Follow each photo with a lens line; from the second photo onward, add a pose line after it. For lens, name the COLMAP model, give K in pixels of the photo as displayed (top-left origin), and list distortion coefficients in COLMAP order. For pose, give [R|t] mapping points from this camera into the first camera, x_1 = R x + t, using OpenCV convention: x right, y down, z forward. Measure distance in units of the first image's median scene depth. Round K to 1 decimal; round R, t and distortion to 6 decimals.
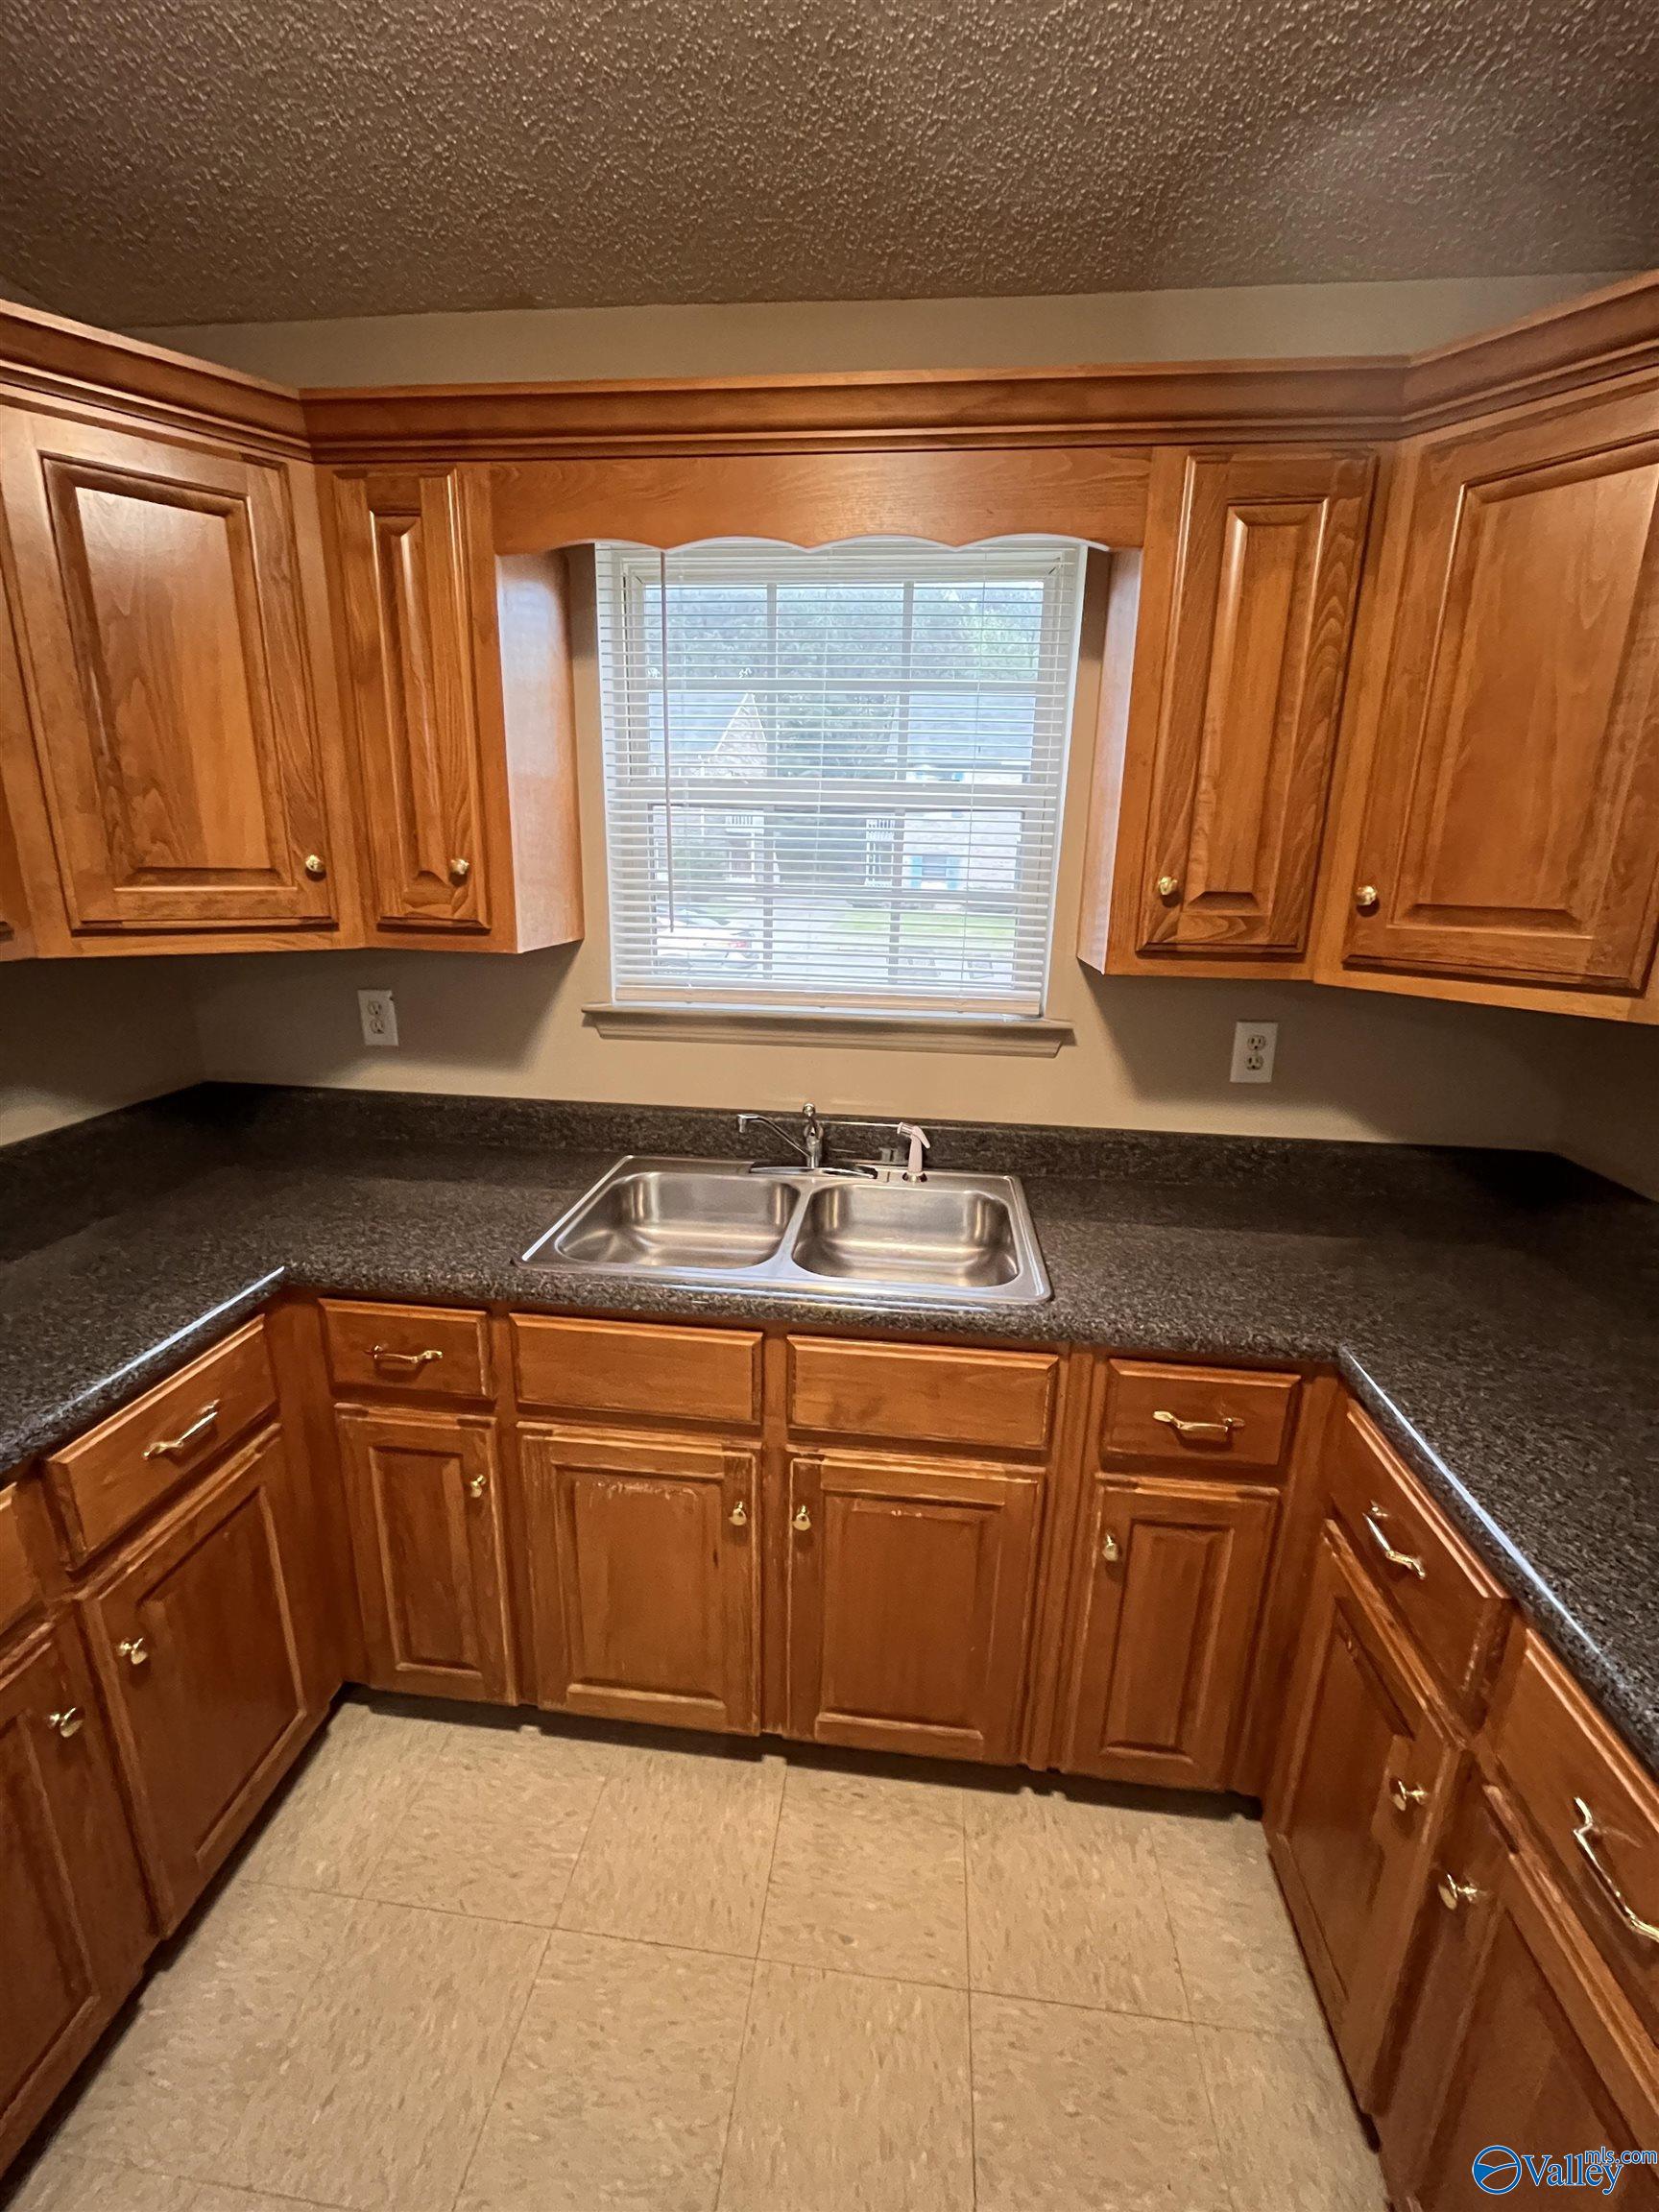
lens RADIAL K [[900.6, 0, 832.9], [0, 900.6, 1102.7], [0, 0, 1]] dist [-0.003051, -0.000407]
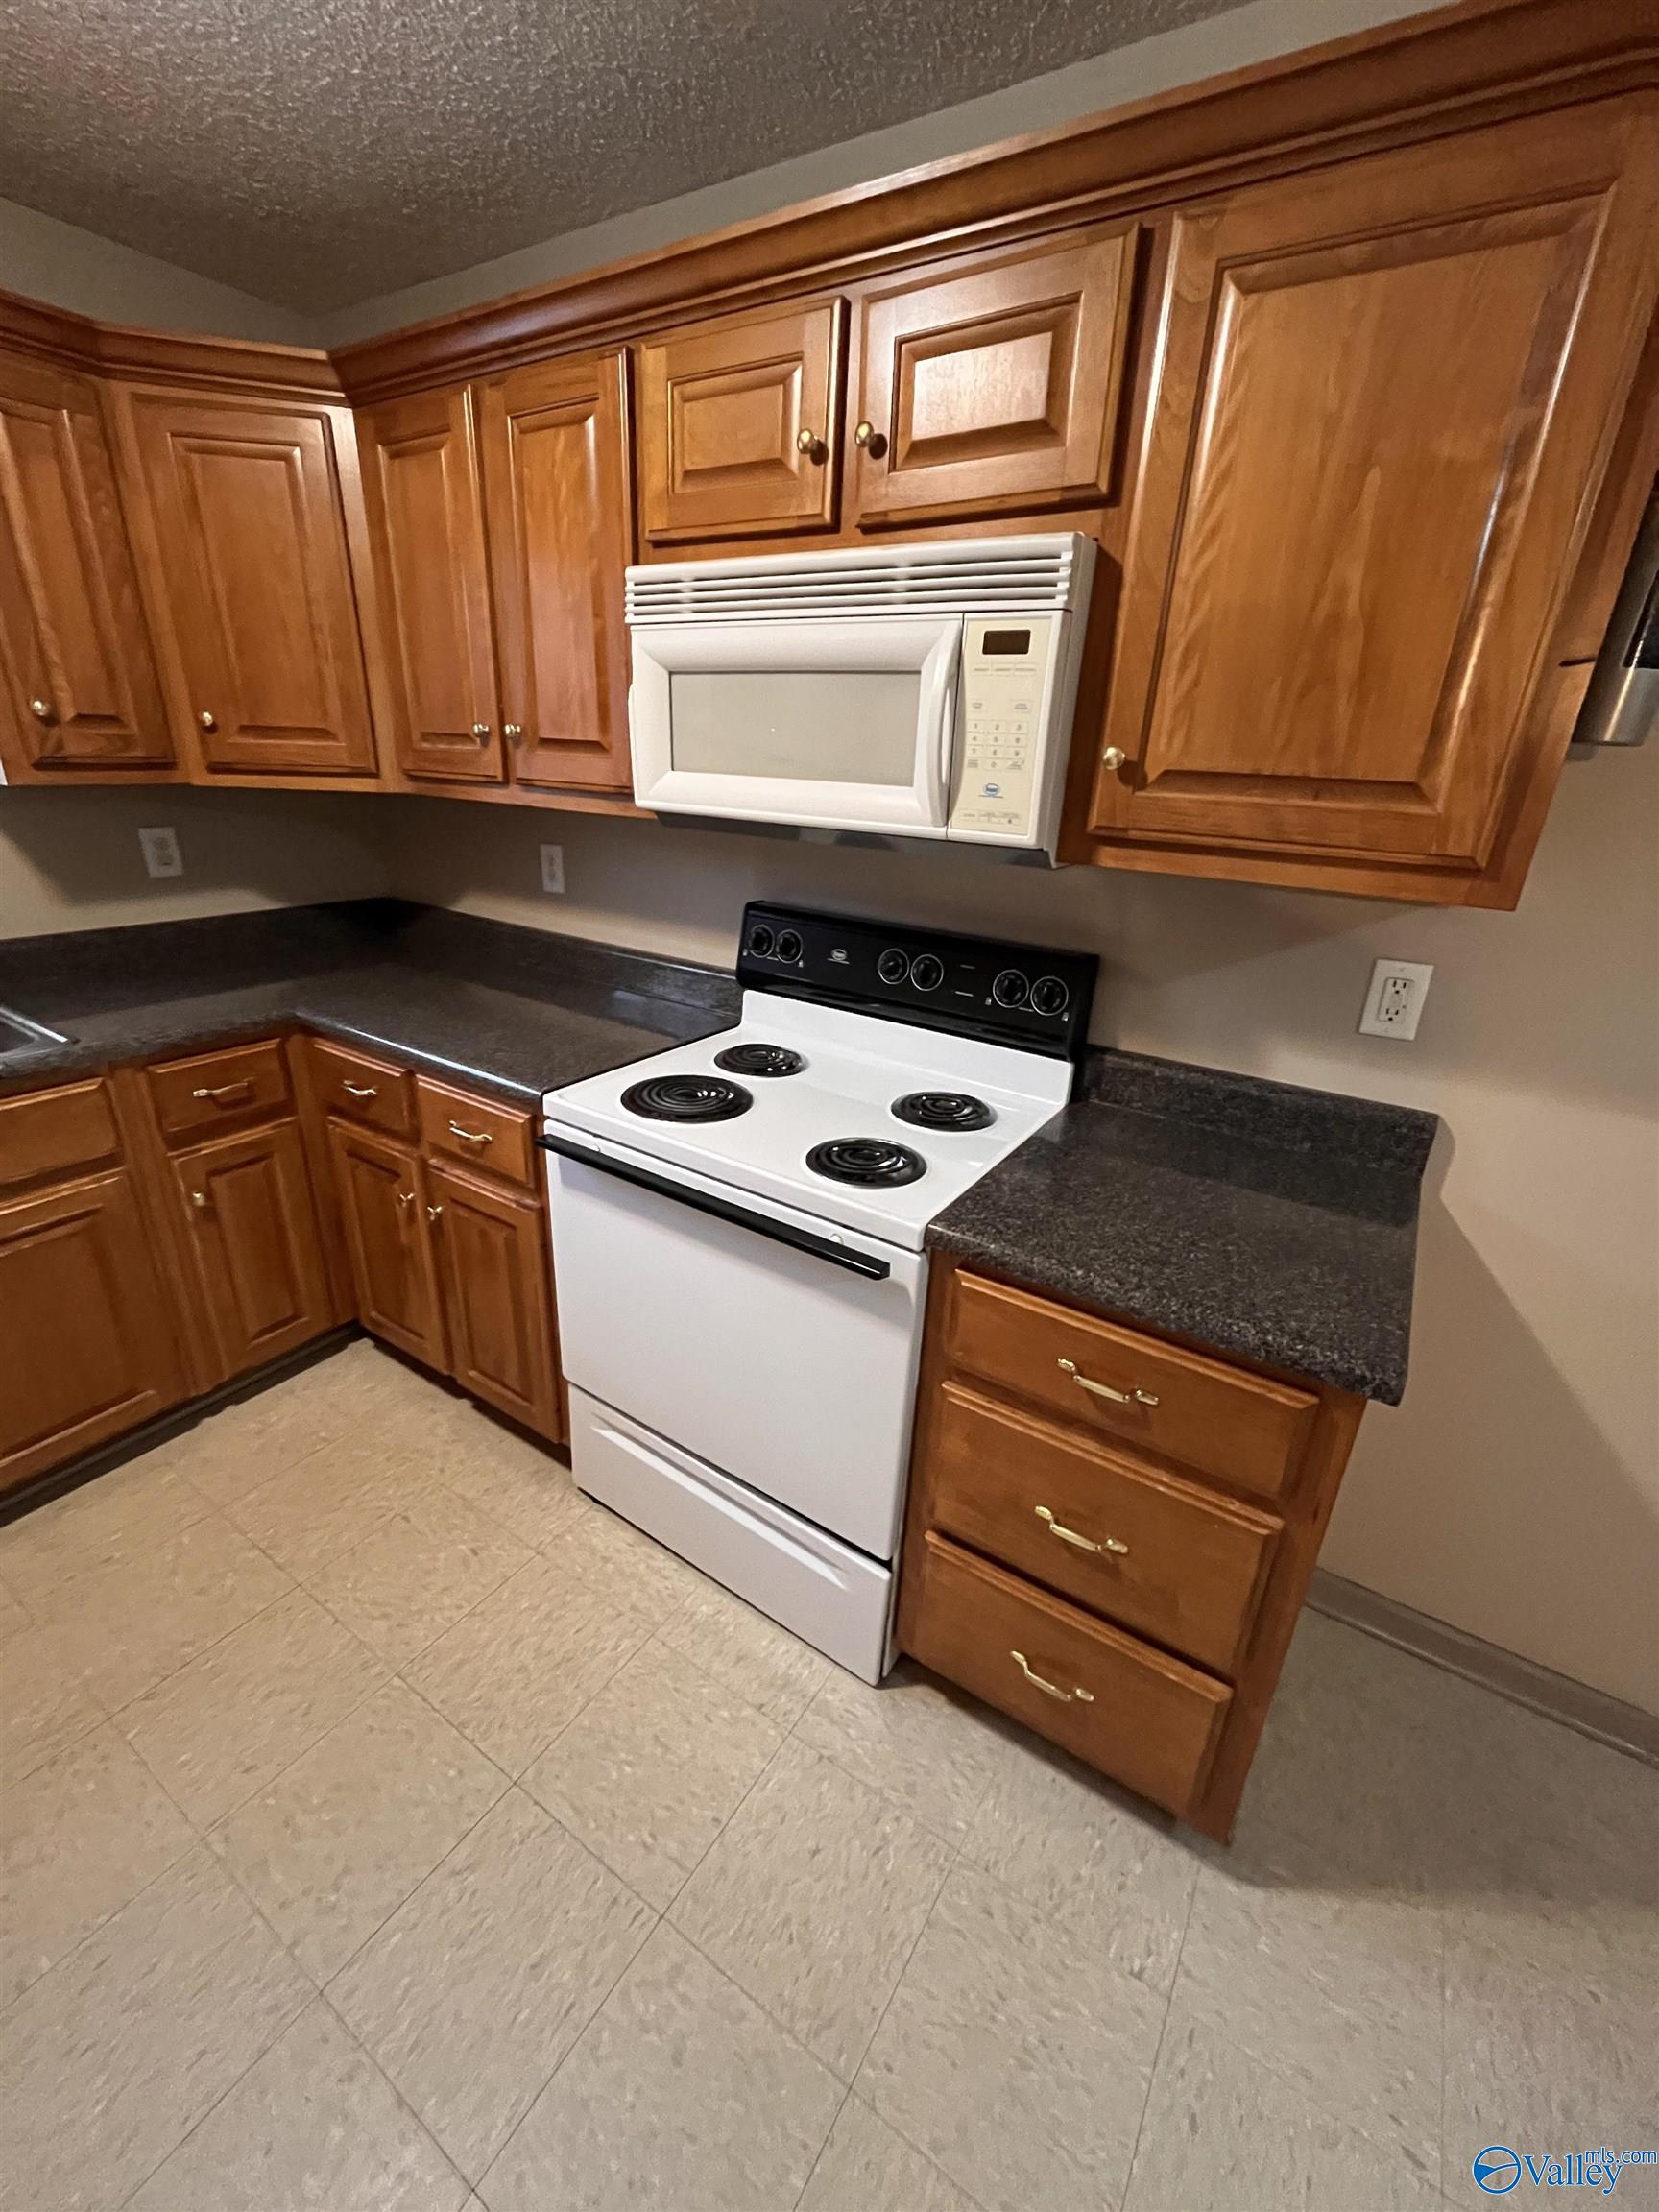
lens RADIAL K [[900.6, 0, 832.0], [0, 900.6, 1108.7], [0, 0, 1]] dist [-0.003051, -0.000407]
pose [[0.451993, -0.333990, 0.827135, -0.359243], [0.200026, 0.941595, 0.270903, 0.169875], [-0.869306, 0.043002, 0.492401, -0.566391]]
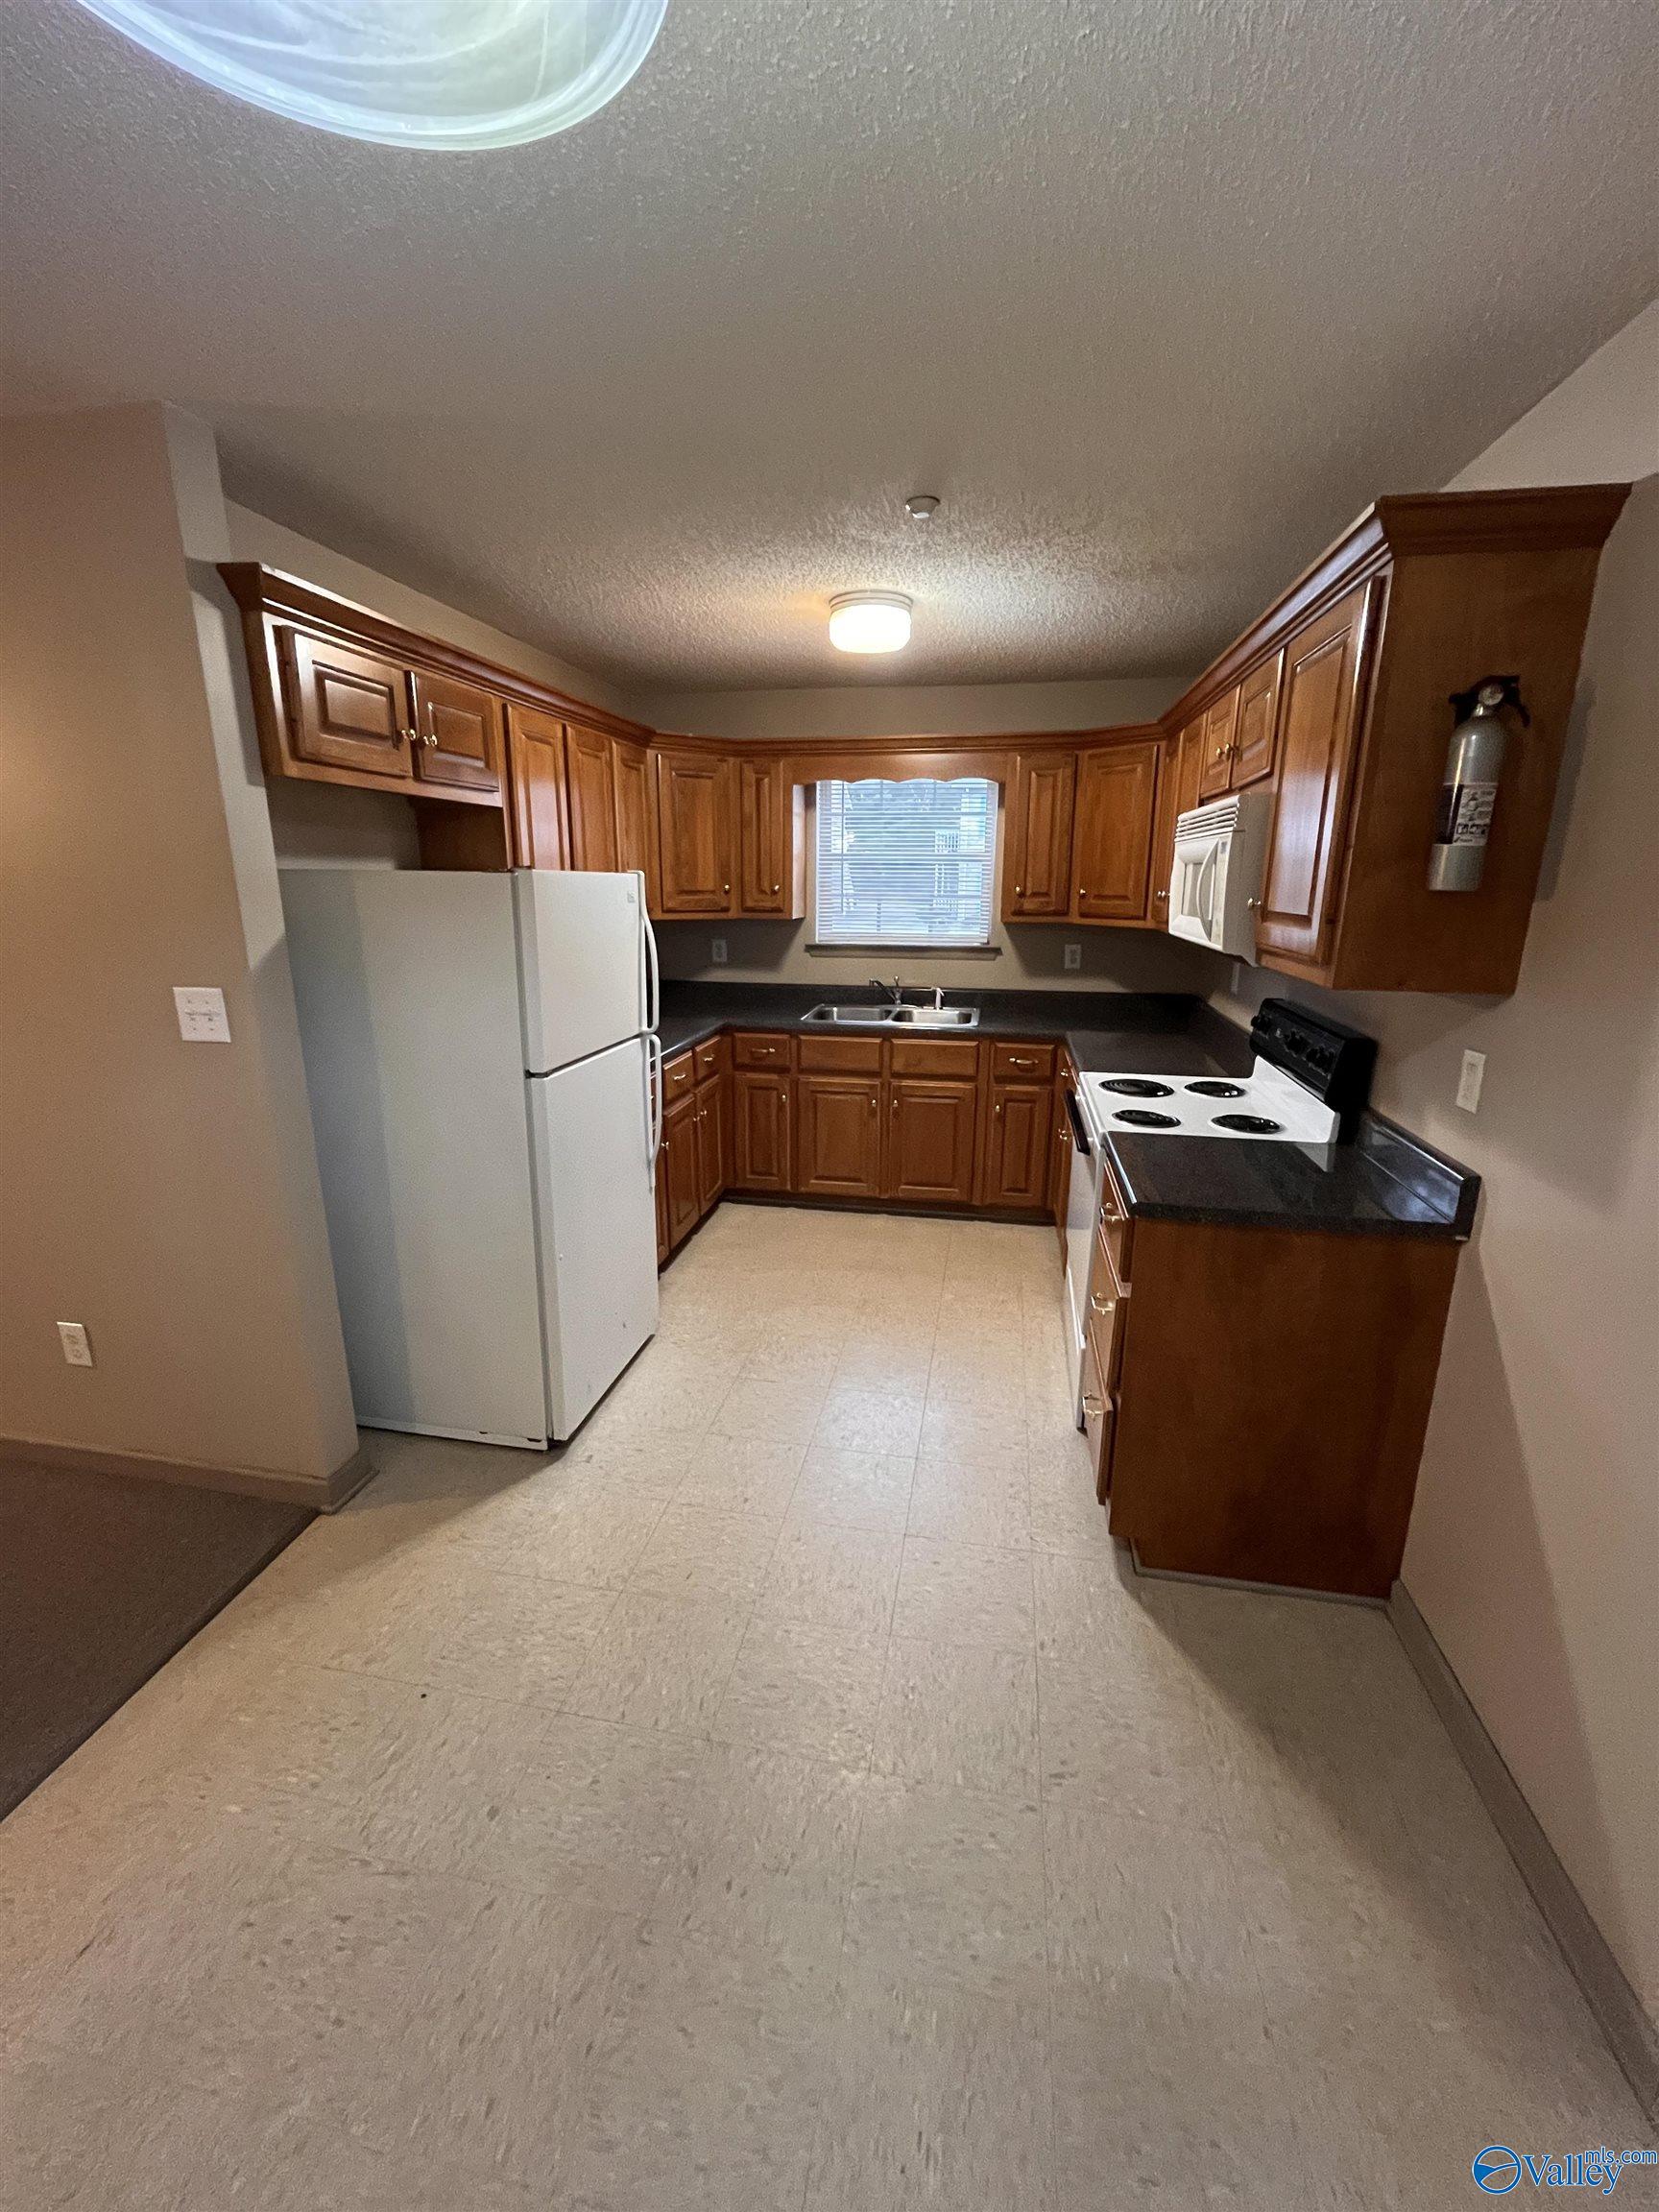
lens RADIAL K [[900.6, 0, 824.5], [0, 900.6, 1105.0], [0, 0, 1]] dist [-0.003051, -0.000407]
pose [[0.996401, 0.002628, -0.084721, -0.015043], [-0.003940, 0.999875, -0.015325, 0.515981], [0.084670, 0.015603, 0.996287, -2.009006]]
